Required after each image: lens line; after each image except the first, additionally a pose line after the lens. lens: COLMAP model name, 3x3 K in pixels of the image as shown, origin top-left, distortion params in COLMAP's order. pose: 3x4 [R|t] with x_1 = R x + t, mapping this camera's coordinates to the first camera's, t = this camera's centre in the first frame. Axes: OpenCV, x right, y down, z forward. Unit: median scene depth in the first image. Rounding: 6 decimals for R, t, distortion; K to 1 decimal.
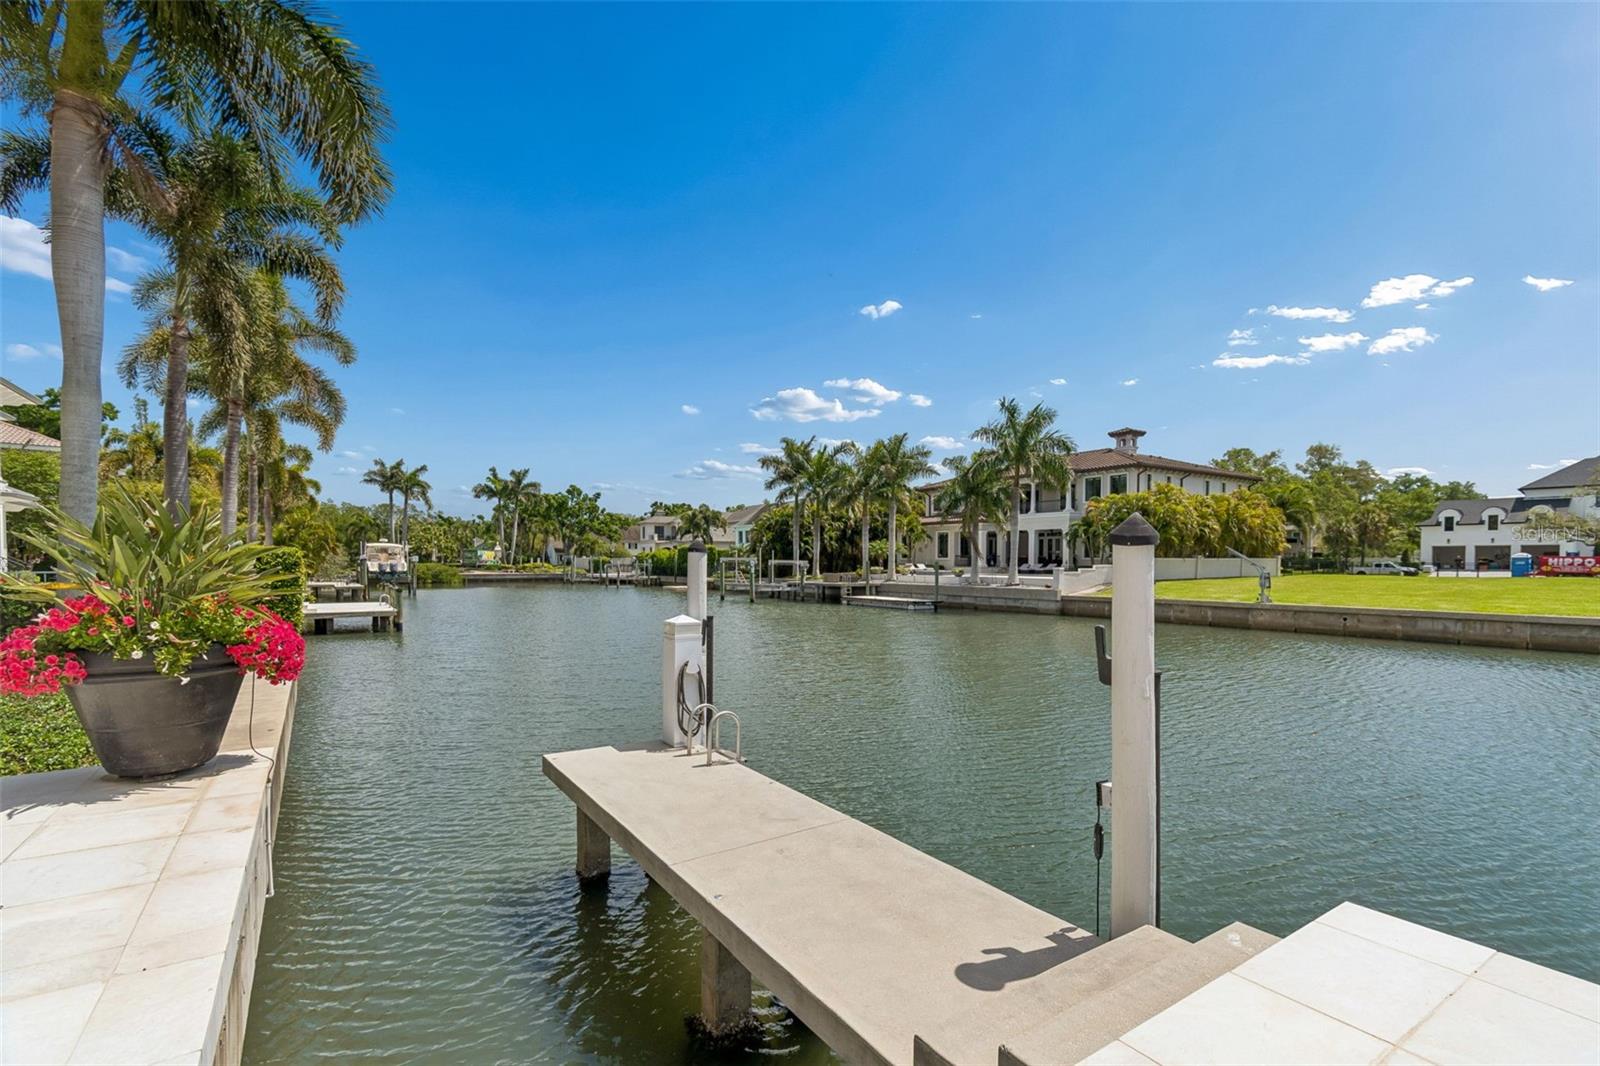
lens RADIAL K [[735.0, 0, 810.3], [0, 735.0, 575.3], [0, 0, 1]] dist [0.003733, 0.000468]
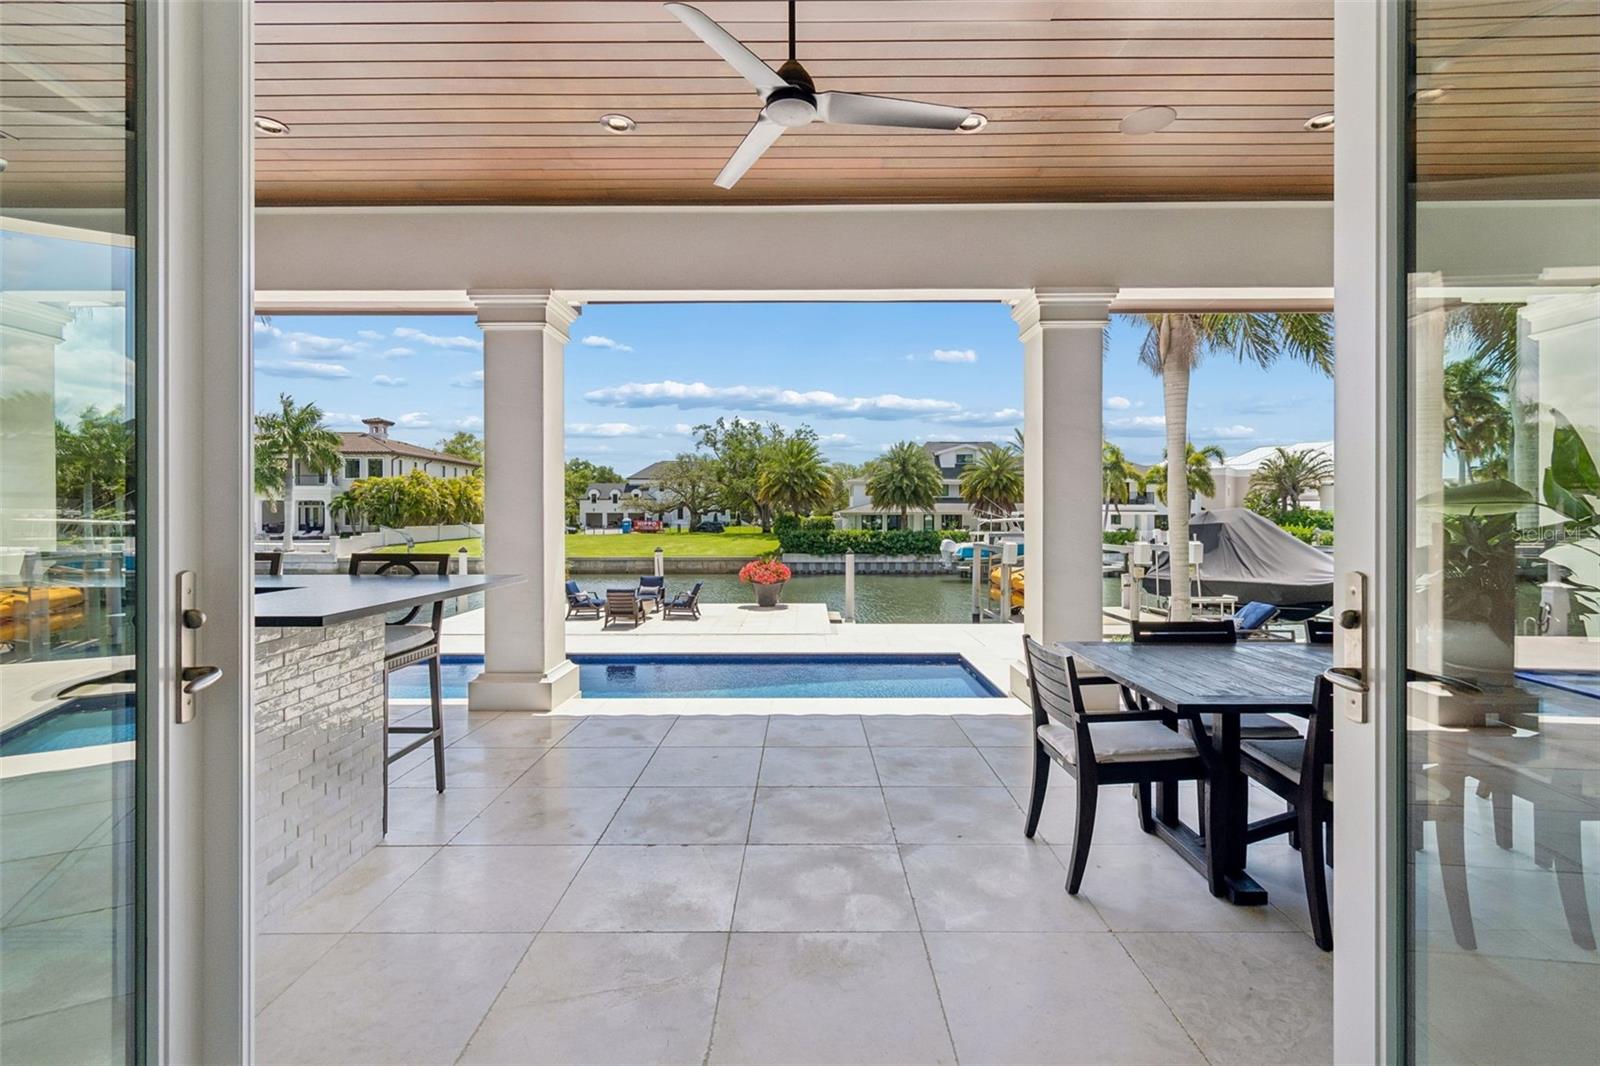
lens RADIAL K [[708.6, 0, 796.7], [0, 708.6, 513.9], [0, 0, 1]] dist [0.000428, -0.000132]
pose [[0.565406, 0.001894, 0.824811, -0.166133], [0.016289, 0.999777, -0.013462, -0.014541], [-0.824652, 0.021047, 0.565249, -0.264585]]
